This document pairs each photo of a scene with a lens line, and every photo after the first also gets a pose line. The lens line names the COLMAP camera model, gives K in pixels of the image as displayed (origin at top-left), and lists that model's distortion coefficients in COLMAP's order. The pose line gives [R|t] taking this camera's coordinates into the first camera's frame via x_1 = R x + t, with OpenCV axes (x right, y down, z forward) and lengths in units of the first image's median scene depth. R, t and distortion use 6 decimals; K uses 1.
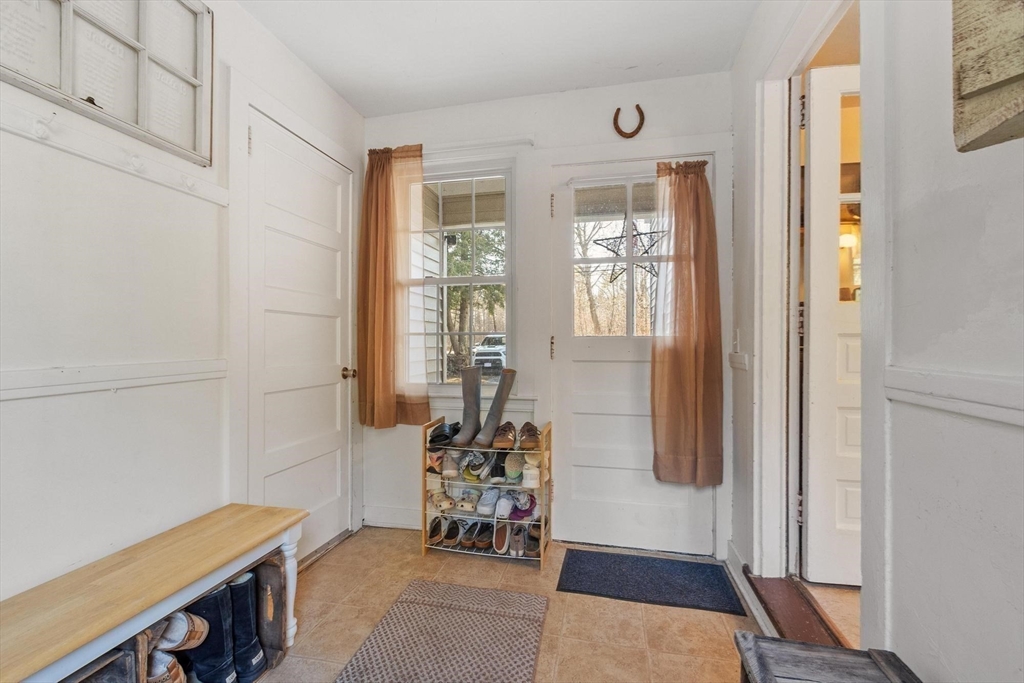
lens RADIAL K [[455.7, 0, 511.3], [0, 455.7, 341.1], [0, 0, 1]] dist [-0.000683, -0.000226]
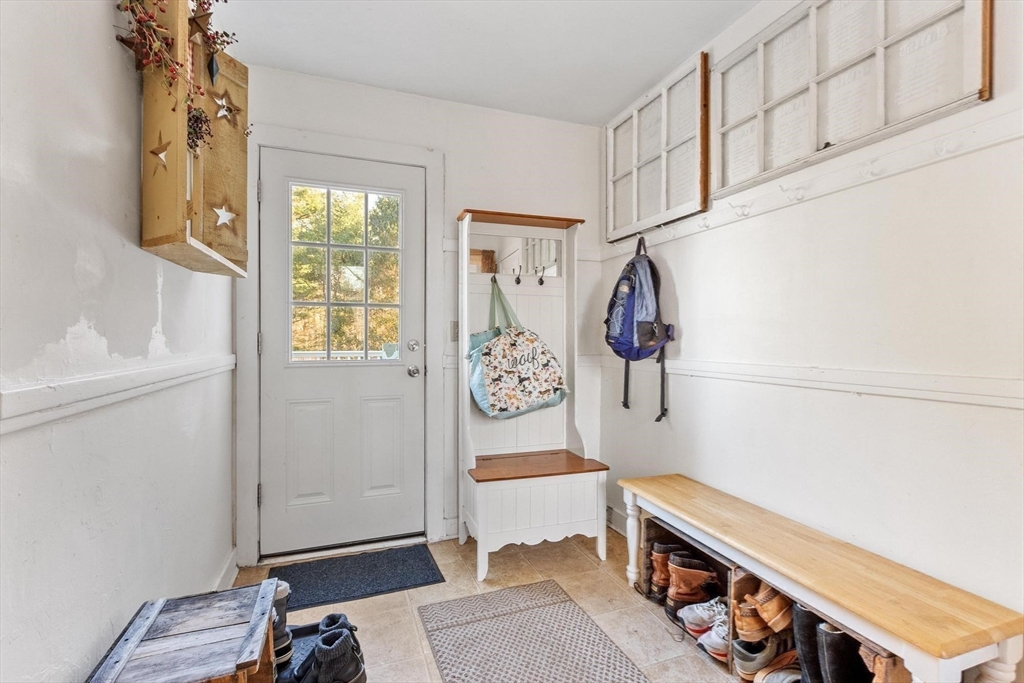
lens RADIAL K [[455.7, 0, 511.0], [0, 455.7, 339.4], [0, 0, 1]] dist [-0.000683, -0.000226]
pose [[-0.843858, 0.001198, -0.536566, 0.374093], [-0.000415, 0.999996, 0.002885, -0.021630], [0.536567, 0.002657, -0.843854, 1.422453]]
